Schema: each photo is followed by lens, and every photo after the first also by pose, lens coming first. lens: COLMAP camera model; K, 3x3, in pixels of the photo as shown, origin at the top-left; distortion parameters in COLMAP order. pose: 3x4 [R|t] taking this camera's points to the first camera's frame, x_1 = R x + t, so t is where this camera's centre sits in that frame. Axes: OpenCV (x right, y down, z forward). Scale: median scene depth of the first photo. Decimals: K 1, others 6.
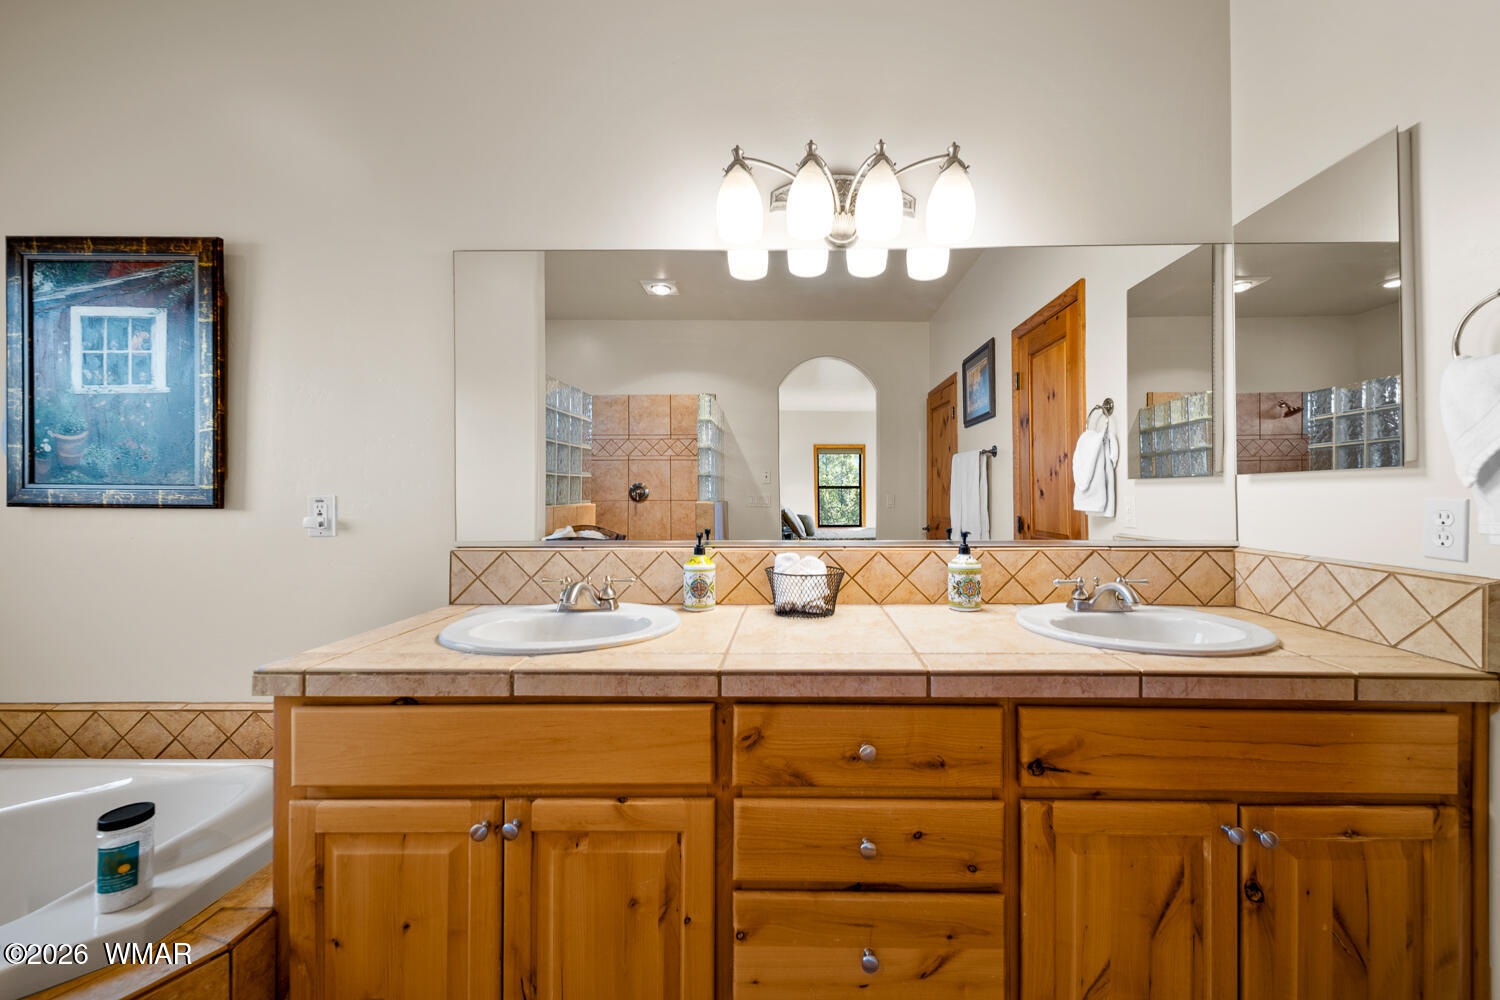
lens RADIAL K [[554.4, 0, 790.6], [0, 554.4, 493.3], [0, 0, 1]] dist [0.012110, -0.002144]
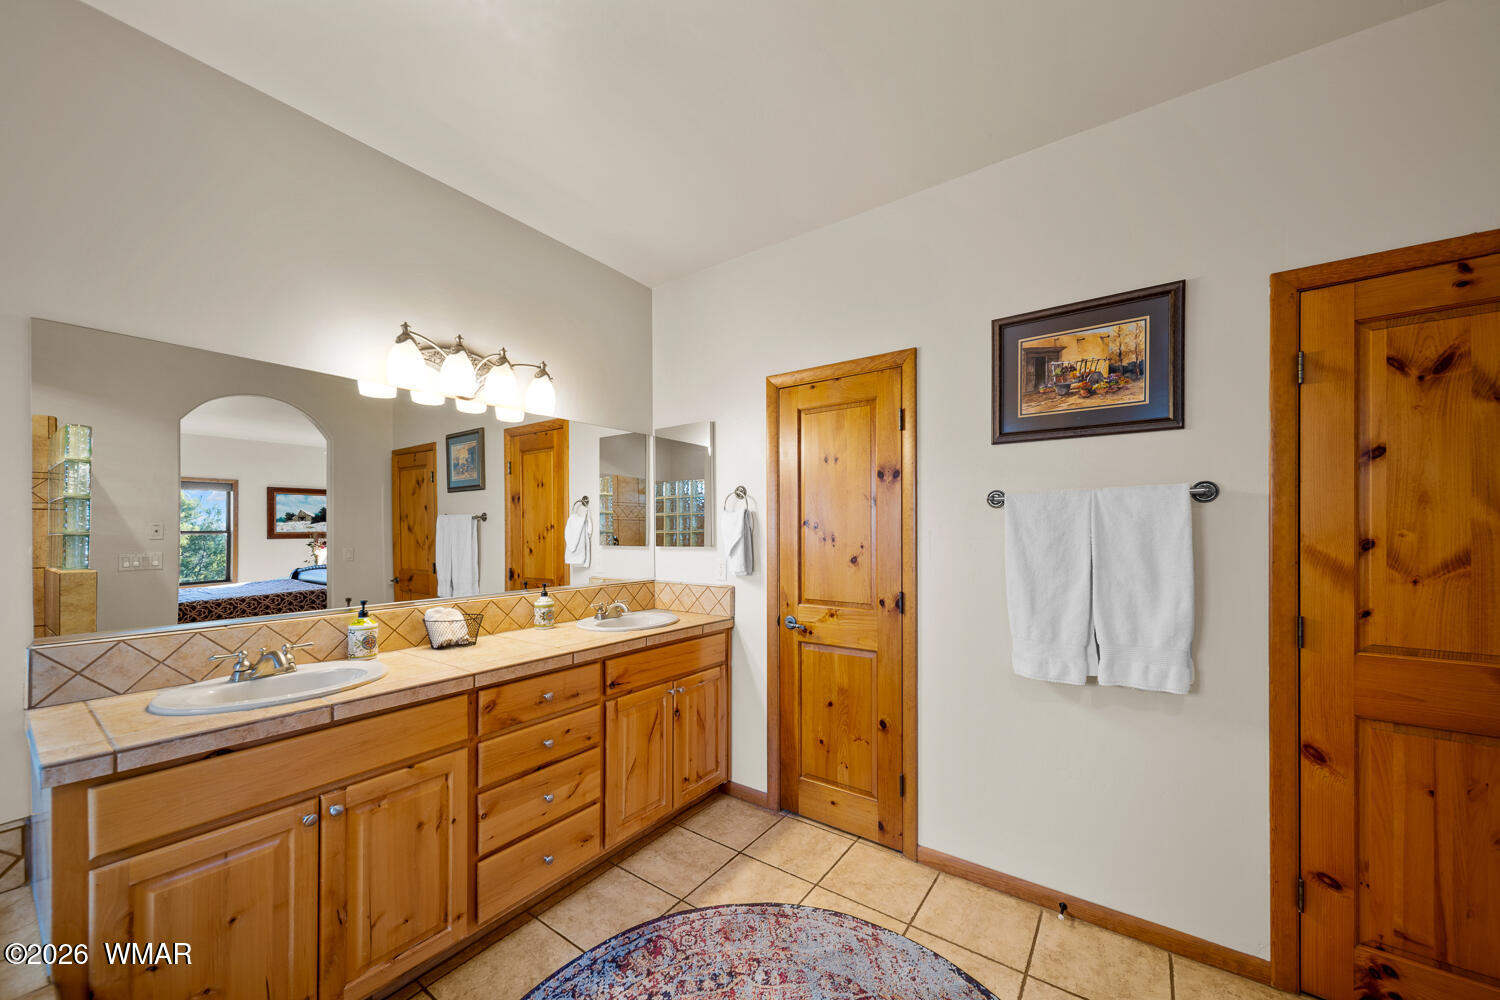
lens RADIAL K [[554.4, 0, 754.7], [0, 554.4, 531.4], [0, 0, 1]] dist [0.012110, -0.002144]
pose [[0.566728, -0.002213, 0.823902, -0.761212], [0.003836, 0.999993, 0.000047, -0.092599], [-0.823896, 0.003134, 0.566732, -0.531225]]
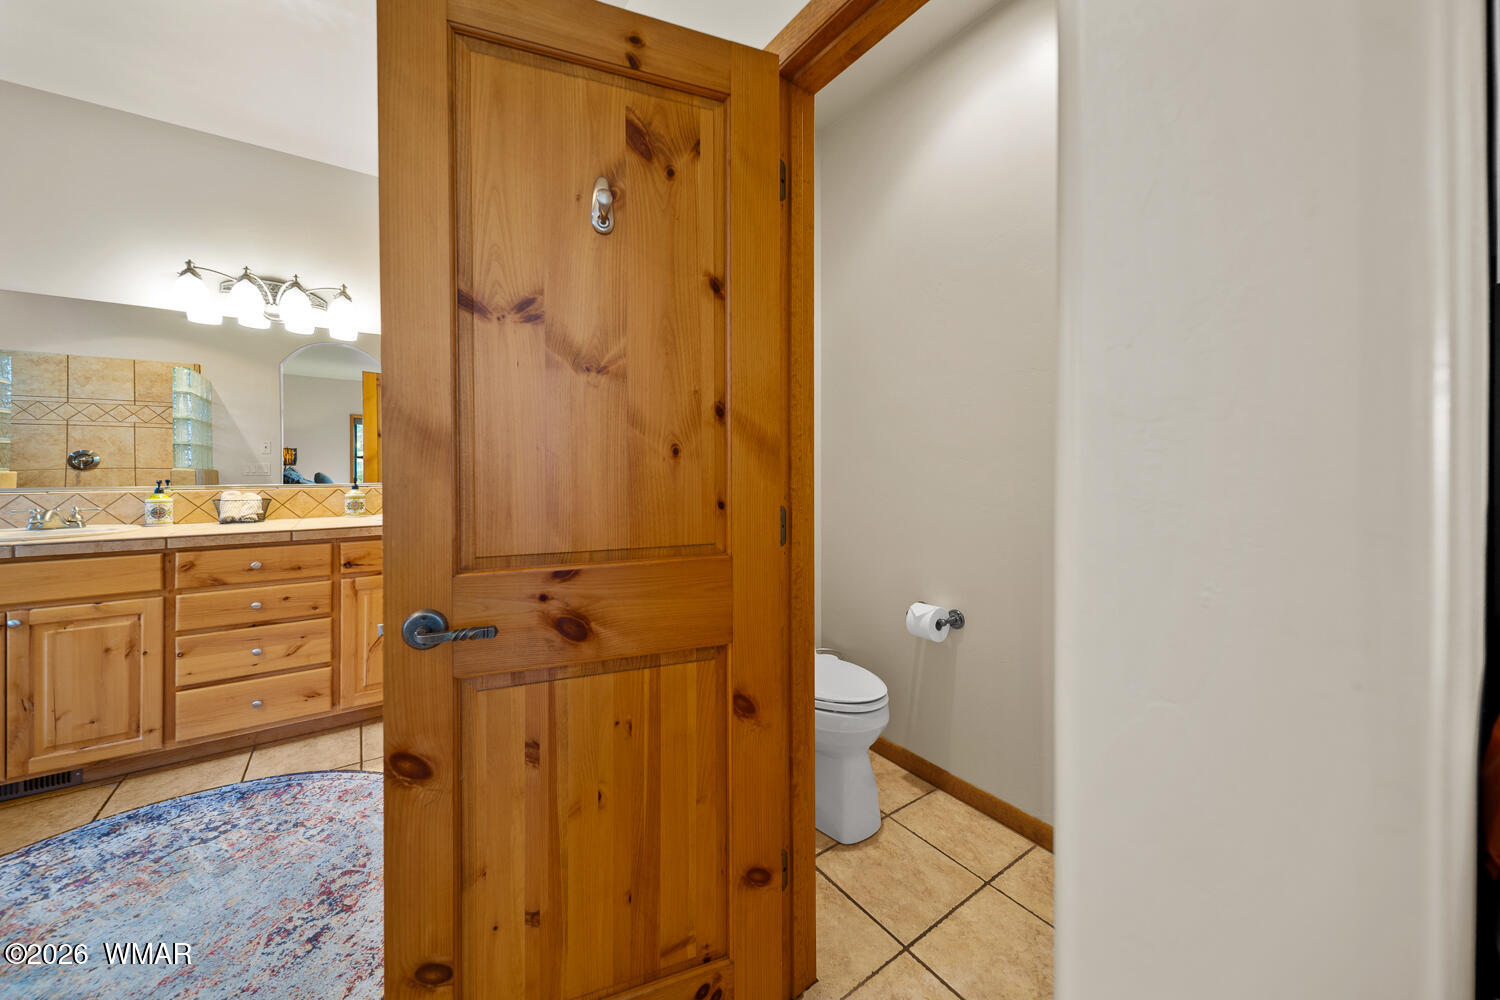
lens RADIAL K [[554.4, 0, 759.1], [0, 554.4, 467.5], [0, 0, 1]] dist [0.012110, -0.002144]
pose [[0.810656, -0.000159, 0.585522, 0.330802], [-0.001184, 0.999997, 0.001911, 0.028186], [-0.585521, -0.002243, 0.810654, -1.512651]]
